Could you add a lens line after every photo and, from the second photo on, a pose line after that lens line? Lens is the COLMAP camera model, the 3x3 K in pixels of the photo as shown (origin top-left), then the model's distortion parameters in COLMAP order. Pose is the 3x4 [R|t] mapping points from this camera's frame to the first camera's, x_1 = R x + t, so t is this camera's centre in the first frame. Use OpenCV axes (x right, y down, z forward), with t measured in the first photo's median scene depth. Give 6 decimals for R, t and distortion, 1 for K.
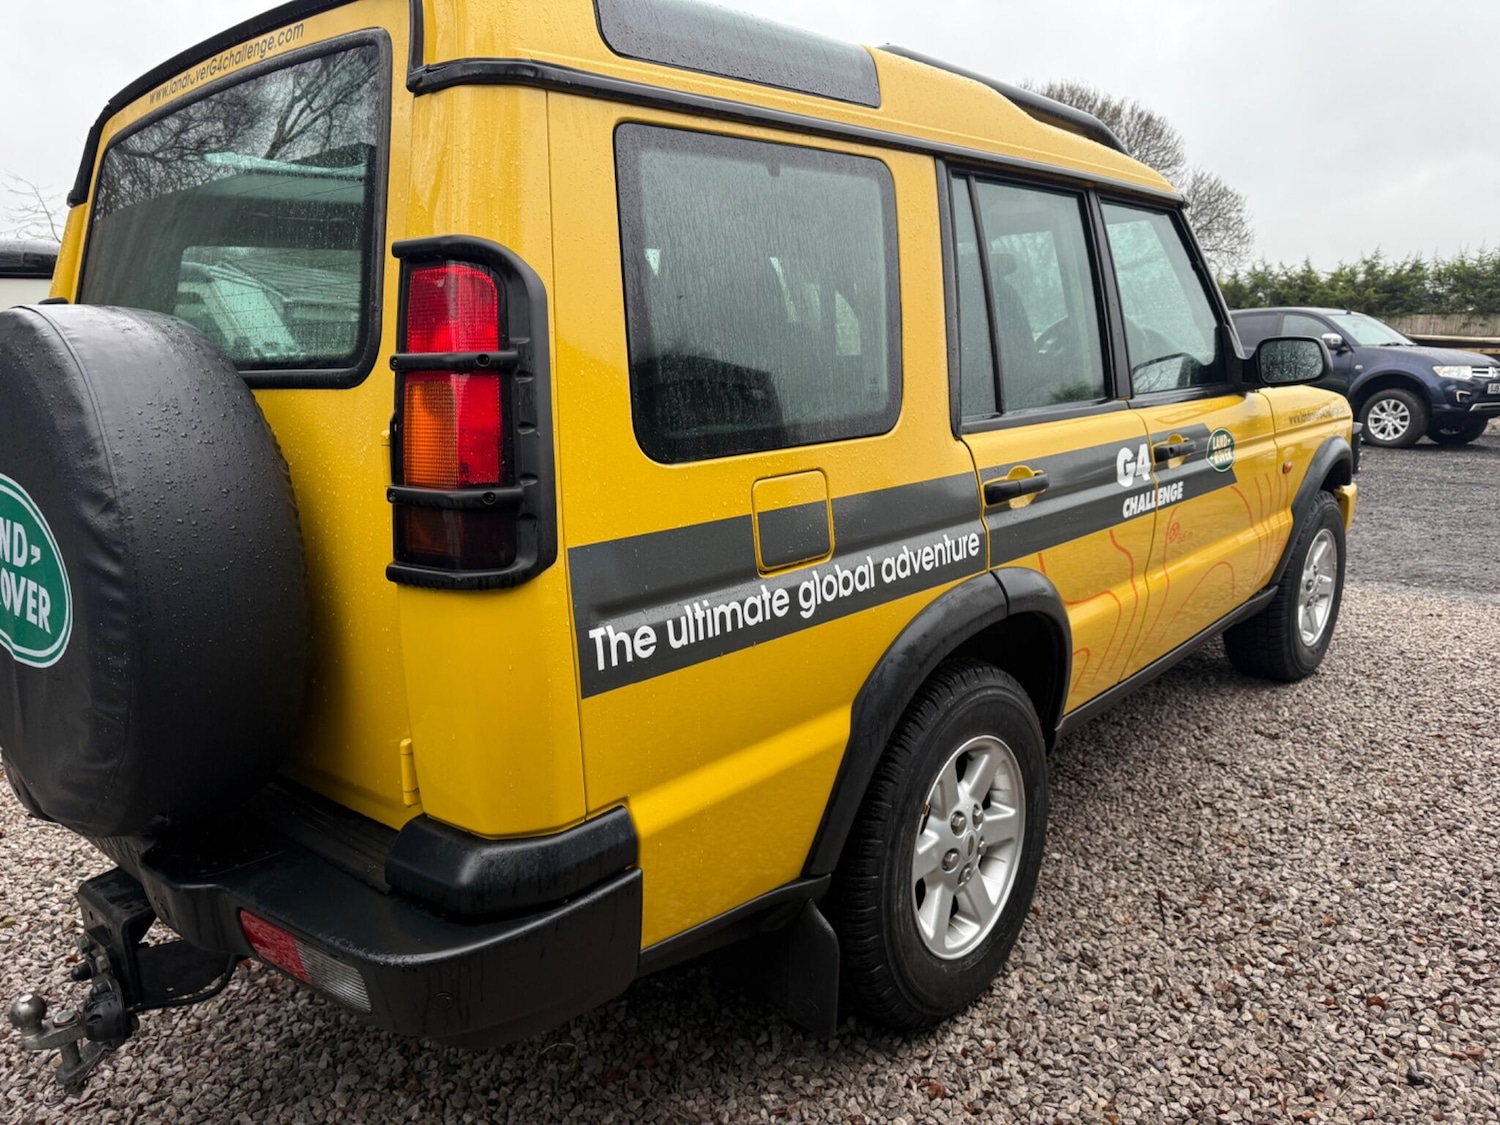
lens RADIAL K [[1077.0, 0, 762.0], [0, 1077.0, 560.1], [0, 0, 1]] dist [0.005168, -0.007032]
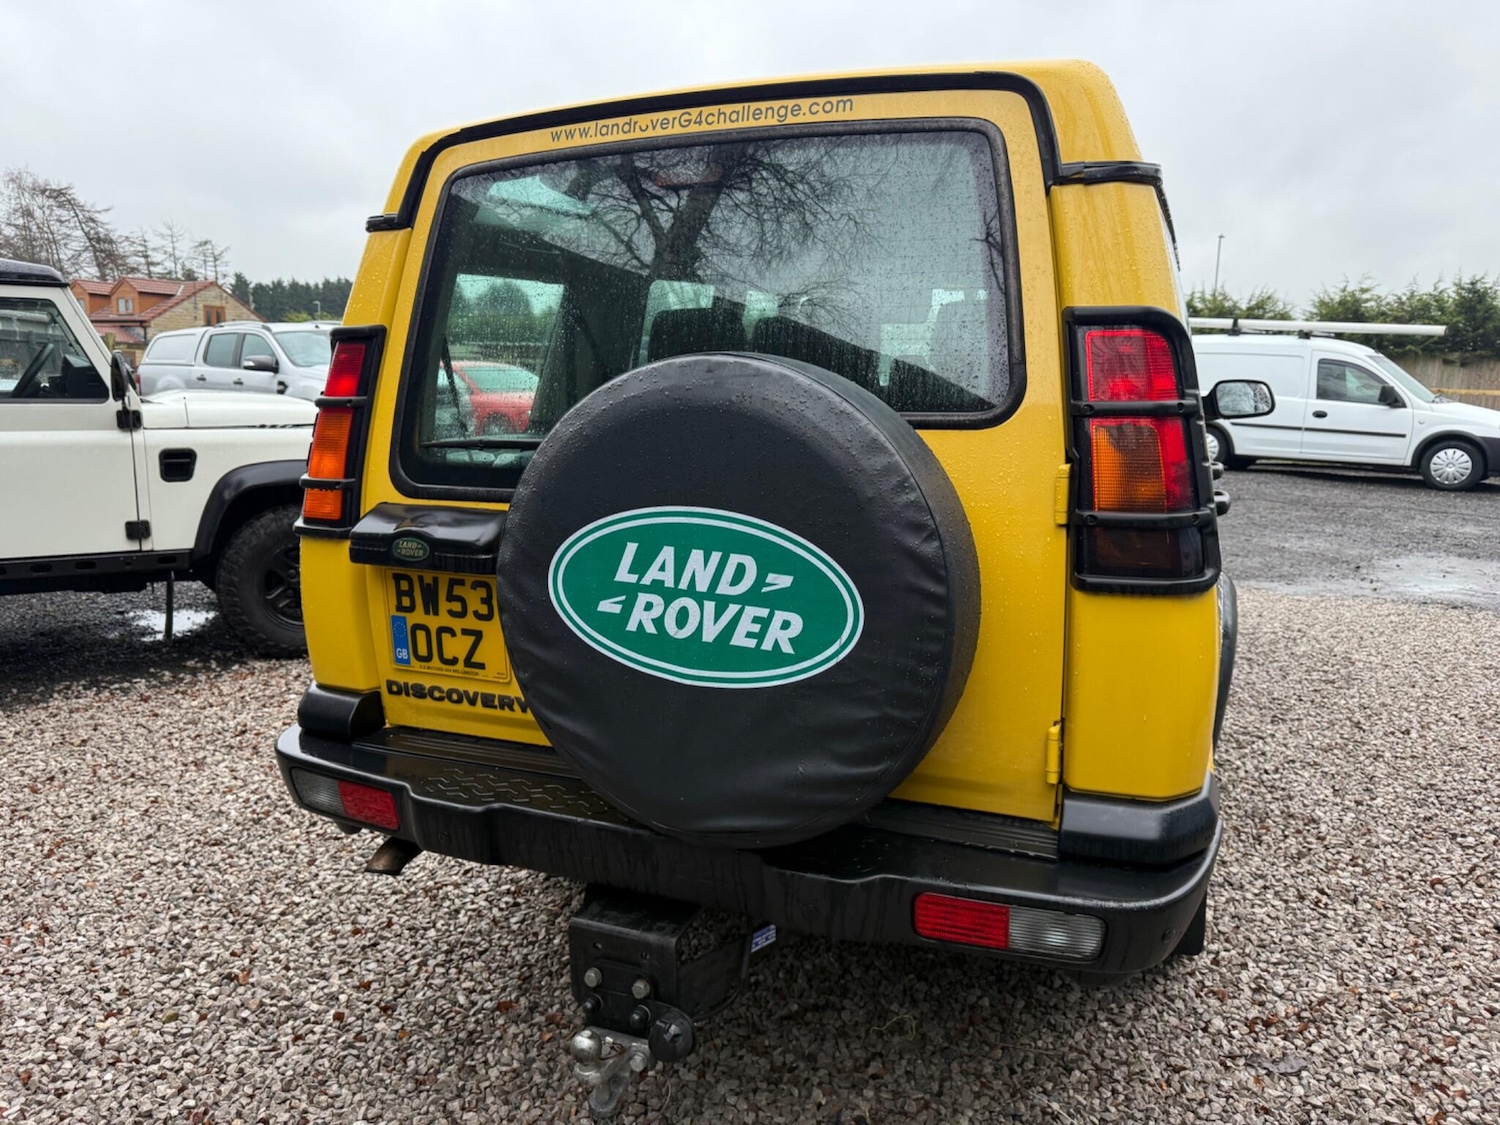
lens RADIAL K [[1076.5, 0, 754.6], [0, 1076.5, 552.0], [0, 0, 1]] dist [0.008838, -0.011426]
pose [[0.946201, -0.034215, 0.321767, -0.605092], [0.042149, 0.998954, -0.017723, -0.009860], [-0.320824, 0.030332, 0.946653, -0.005759]]
